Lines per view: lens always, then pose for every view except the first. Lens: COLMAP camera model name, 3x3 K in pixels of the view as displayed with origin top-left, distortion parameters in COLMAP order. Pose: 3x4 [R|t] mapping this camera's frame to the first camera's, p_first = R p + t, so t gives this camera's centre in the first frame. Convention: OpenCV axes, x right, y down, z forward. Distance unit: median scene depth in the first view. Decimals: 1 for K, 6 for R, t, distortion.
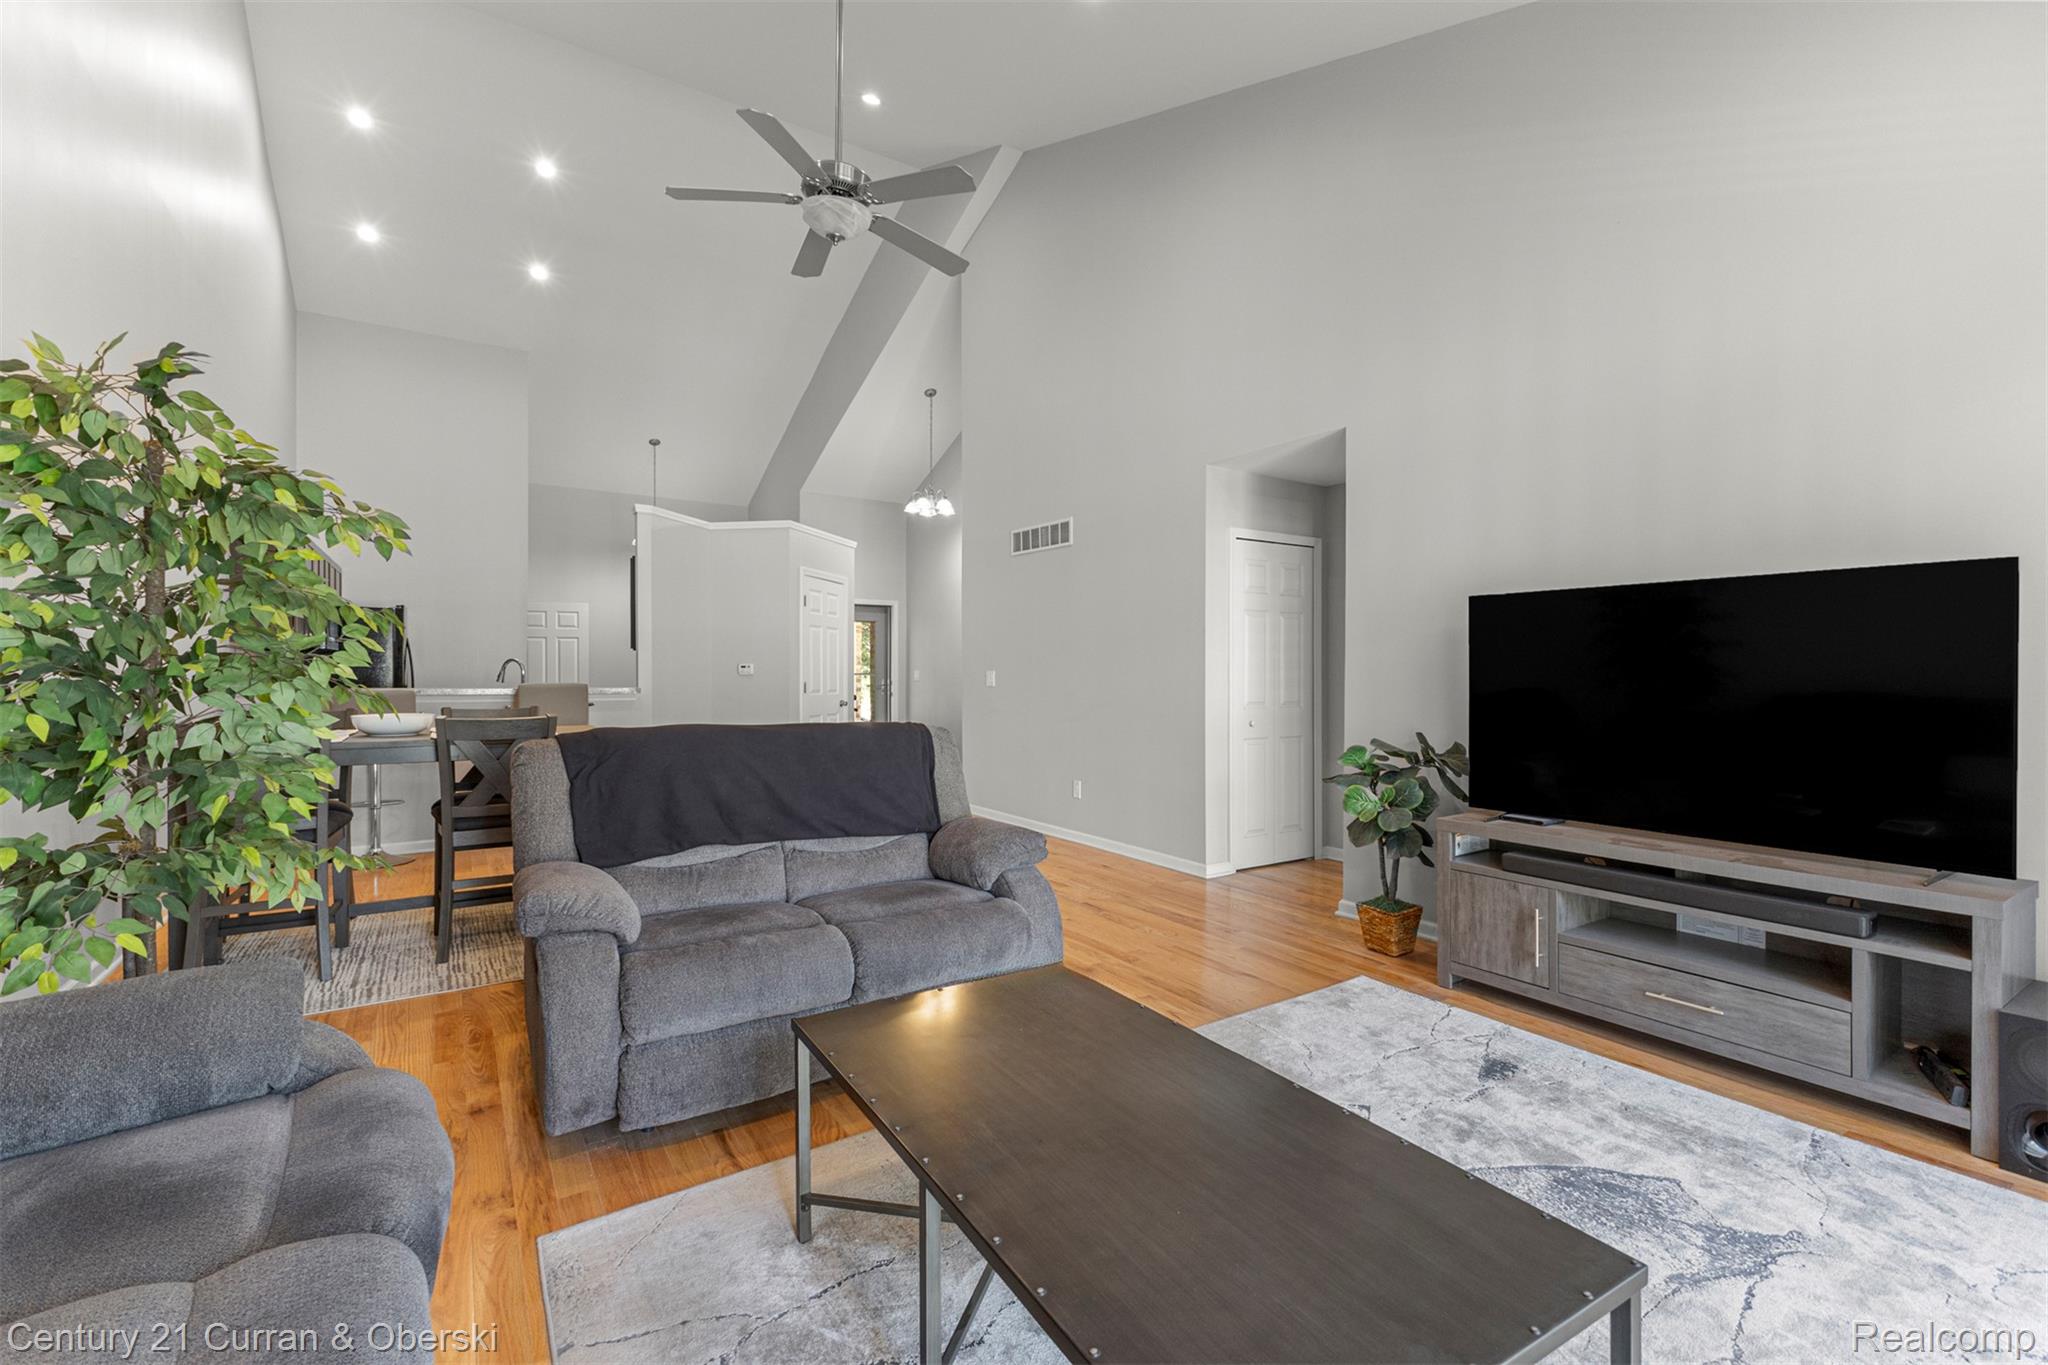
lens RADIAL K [[875.2, 0, 1036.1], [0, 875.2, 677.2], [0, 0, 1]] dist [0.000125, 0.000043]
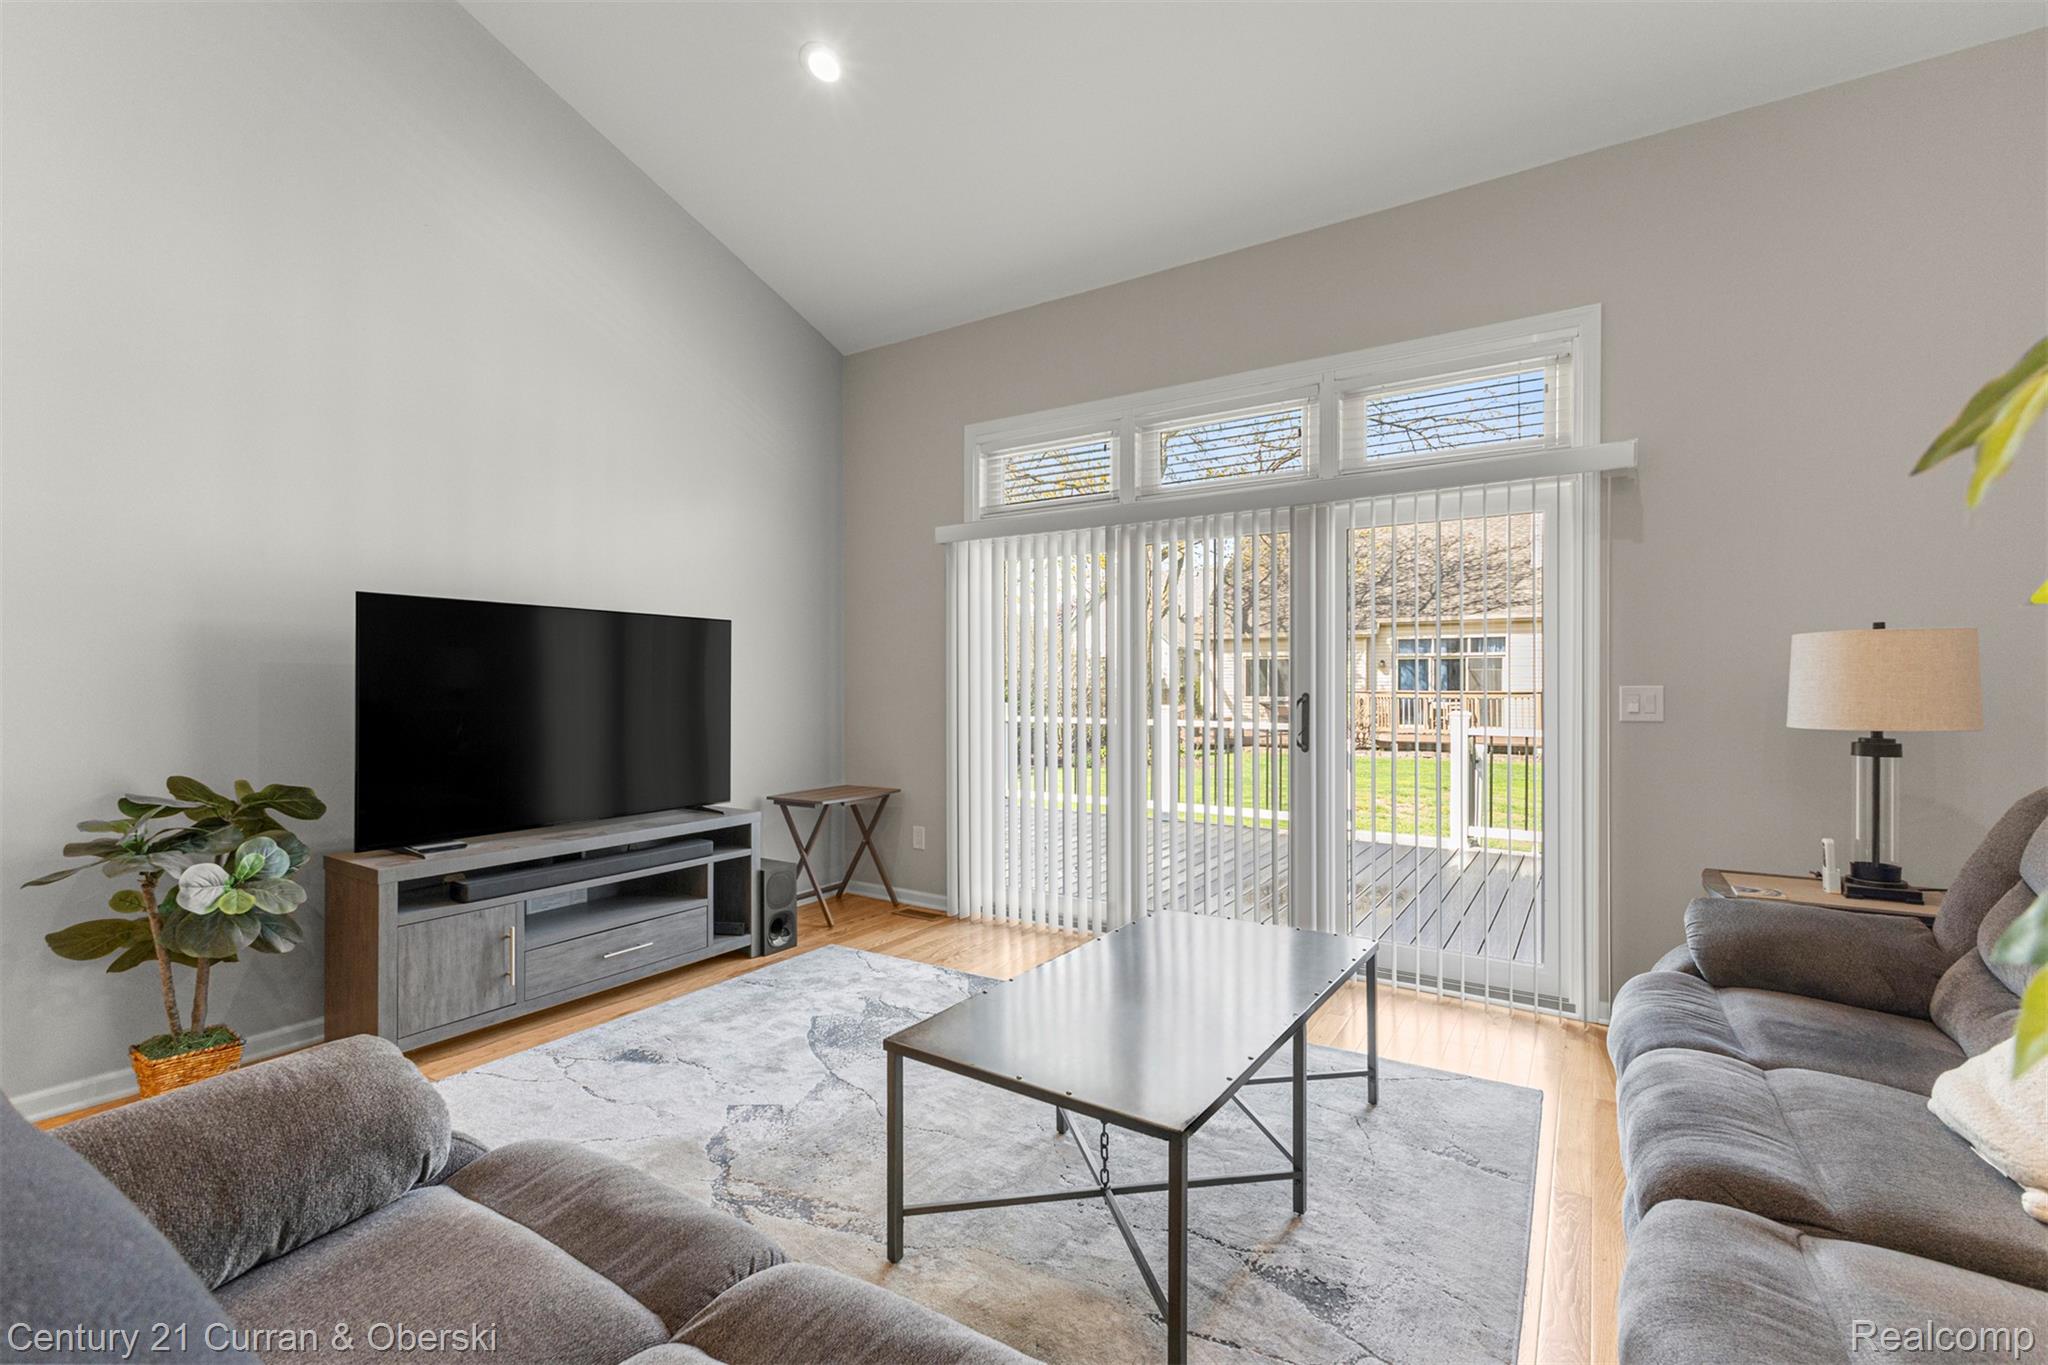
lens RADIAL K [[875.2, 0, 1028.7], [0, 875.2, 684.9], [0, 0, 1]] dist [0.000125, 0.000043]
pose [[-0.401515, 0.002698, 0.915849, -0.691639], [0.006841, 0.999977, 0.000053, -0.003178], [-0.915827, 0.006286, -0.401524, 1.061472]]
